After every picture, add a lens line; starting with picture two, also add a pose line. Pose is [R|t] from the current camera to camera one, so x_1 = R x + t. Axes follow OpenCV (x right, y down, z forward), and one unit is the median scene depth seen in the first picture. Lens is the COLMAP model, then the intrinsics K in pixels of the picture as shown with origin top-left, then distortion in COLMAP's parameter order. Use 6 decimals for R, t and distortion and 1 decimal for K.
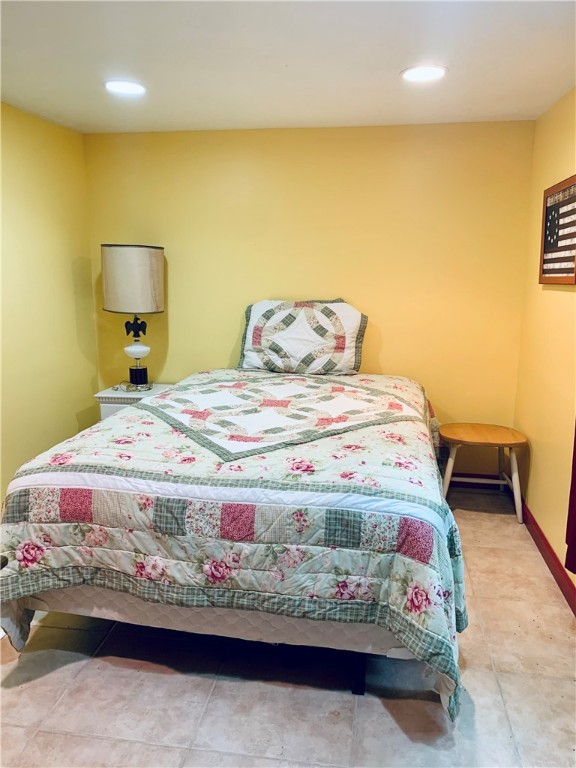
lens RADIAL K [[584.1, 0, 292.4], [0, 584.1, 378.6], [0, 0, 1]] dist [0.054673, -0.061201]
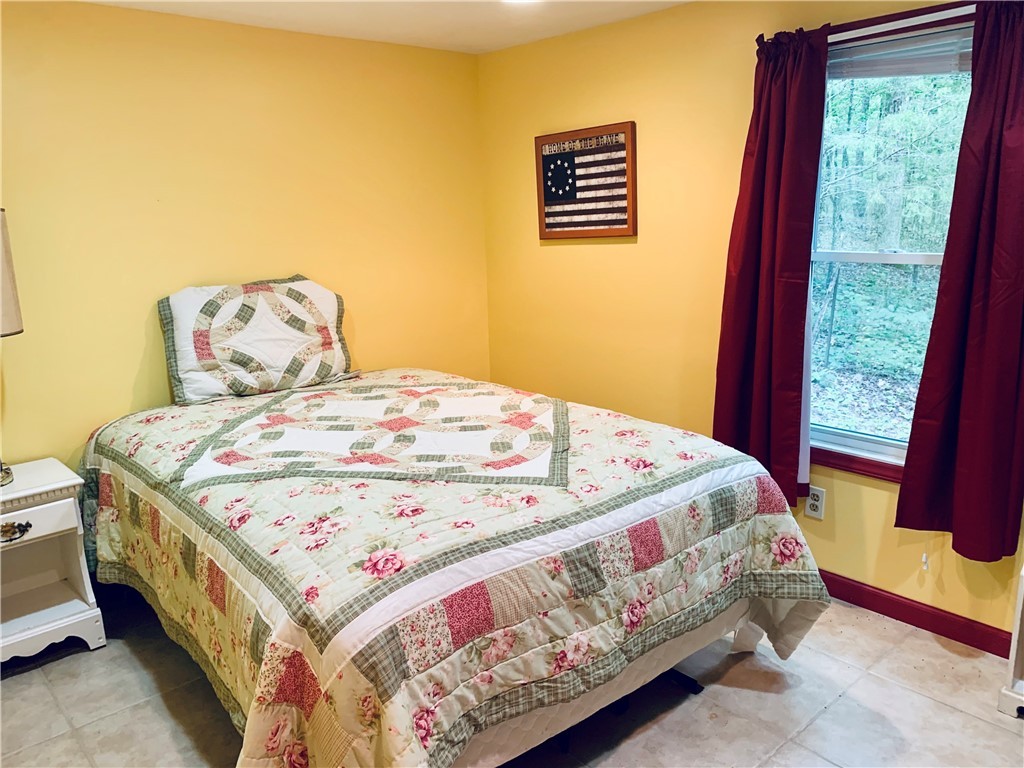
lens RADIAL K [[778.9, 0, 515.1], [0, 778.9, 389.1], [0, 0, 1]] dist [0.054673, -0.061201]
pose [[0.638940, -0.190385, 0.745325, -0.911211], [0.178266, 0.979160, 0.097295, -0.093374], [-0.748316, 0.070701, 0.659564, 0.393403]]
